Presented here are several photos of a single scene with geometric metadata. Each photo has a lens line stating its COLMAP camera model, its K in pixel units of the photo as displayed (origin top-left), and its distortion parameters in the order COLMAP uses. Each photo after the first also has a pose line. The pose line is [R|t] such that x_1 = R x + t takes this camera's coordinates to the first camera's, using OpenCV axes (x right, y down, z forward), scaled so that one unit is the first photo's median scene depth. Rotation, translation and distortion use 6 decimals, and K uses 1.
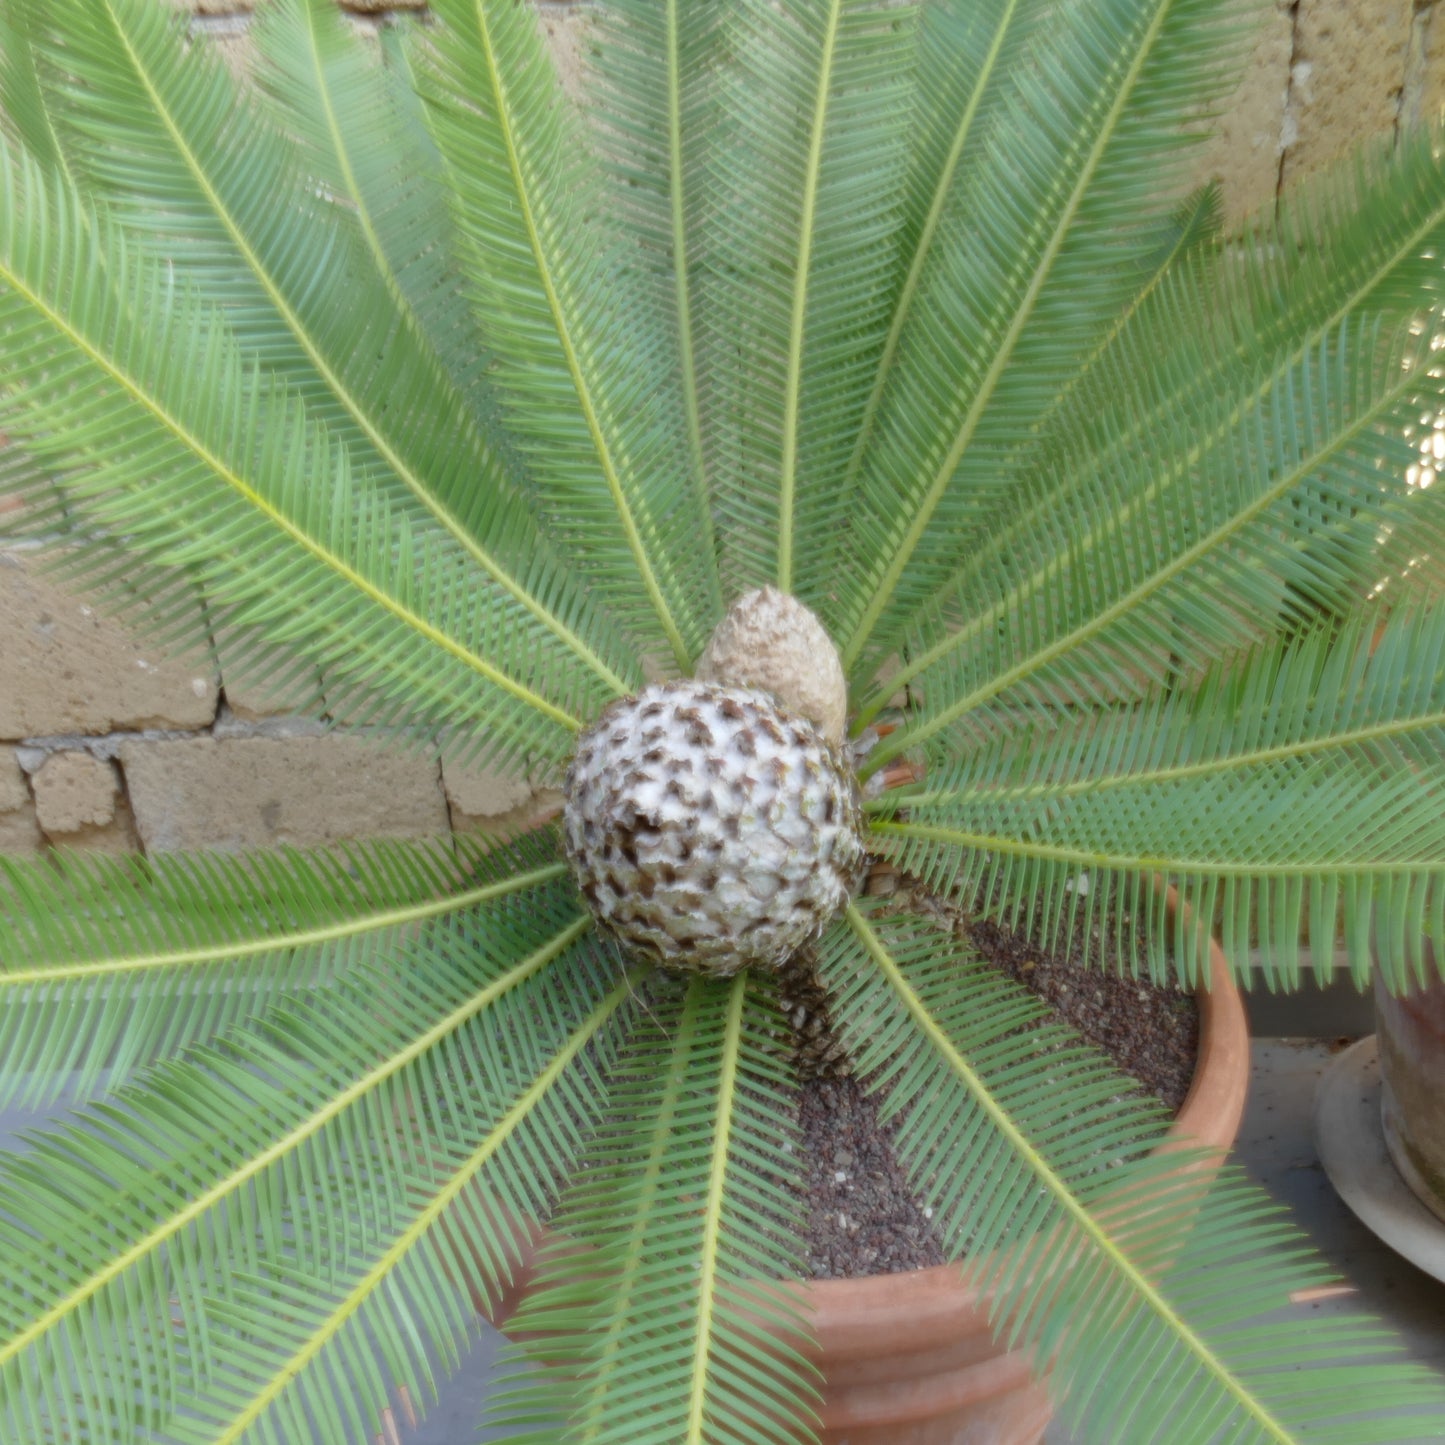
lens RADIAL K [[1554.2, 0, 718.2], [0, 1554.2, 718.0], [0, 0, 1]] dist [-0.019533, 0.024865]
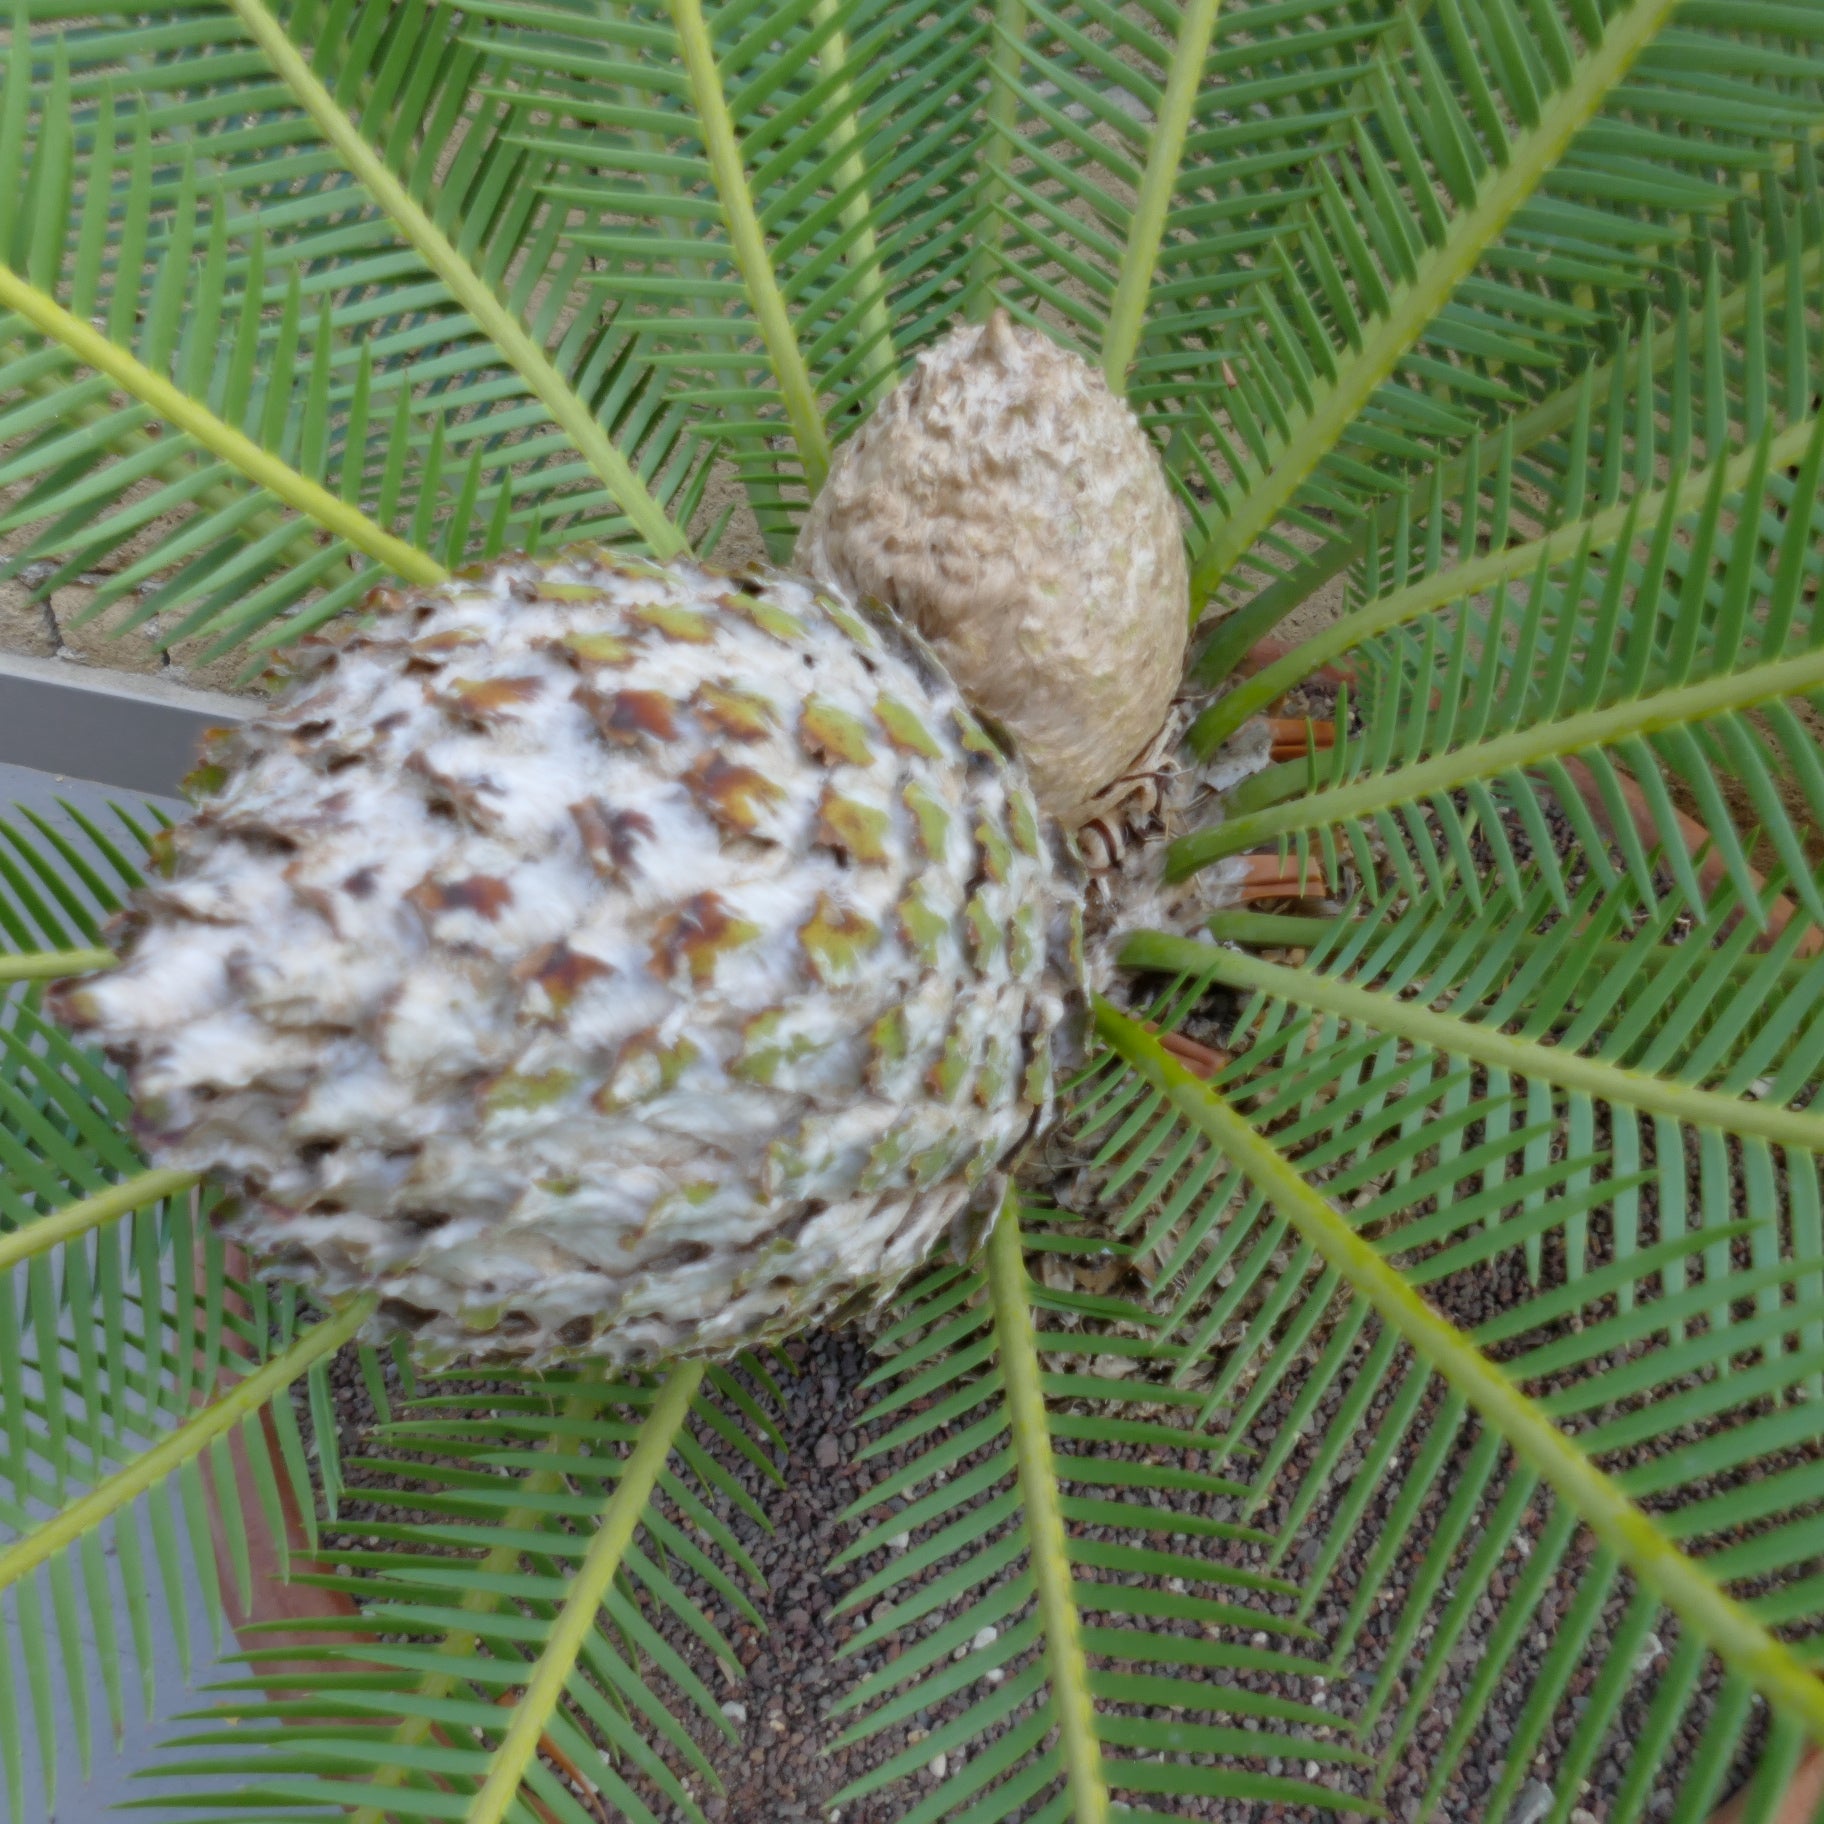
lens RADIAL K [[1966.1, 0, 905.7], [0, 1966.1, 906.2], [0, 0, 1]] dist [-0.018482, 0.023715]
pose [[0.948522, 0.241755, -0.204600, 0.141744], [-0.180349, 0.943337, 0.278547, -0.082460], [0.260347, -0.227308, 0.938376, 0.562219]]
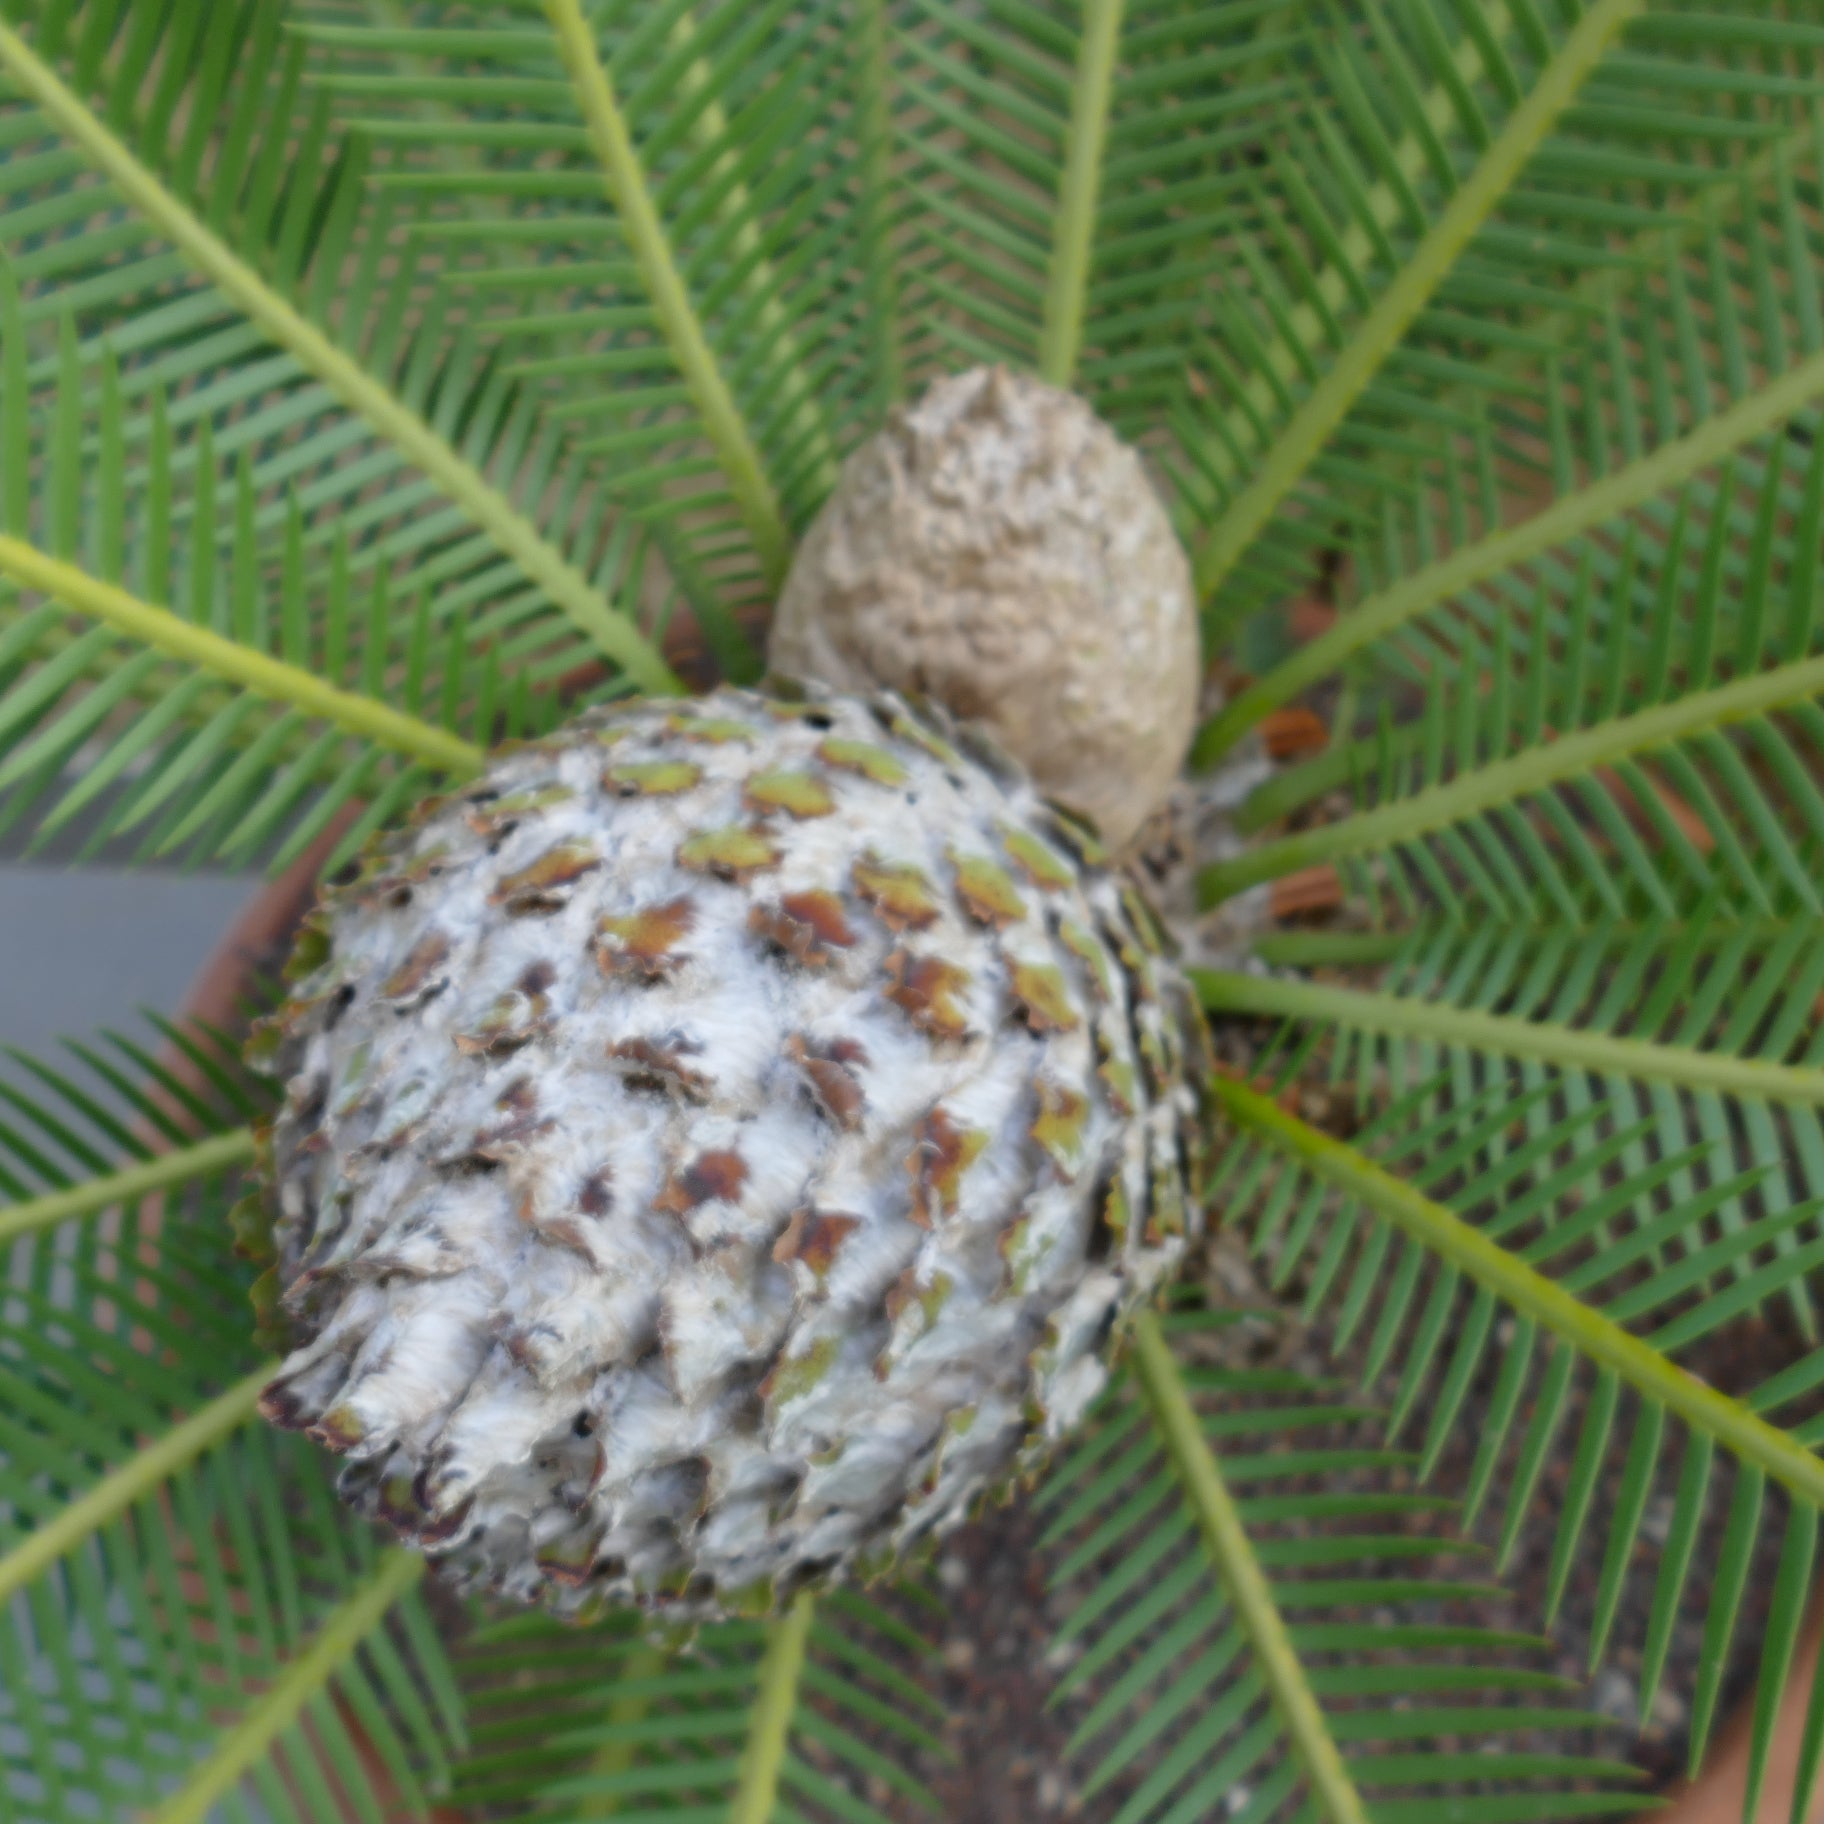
lens RADIAL K [[1961.8, 0, 906.5], [0, 1961.8, 906.3], [0, 0, 1]] dist [-0.019533, 0.024865]
pose [[0.995728, 0.088292, -0.027040, 0.034345], [-0.074795, 0.942905, 0.324555, -0.116360], [0.054152, -0.321146, 0.945480, 0.591571]]
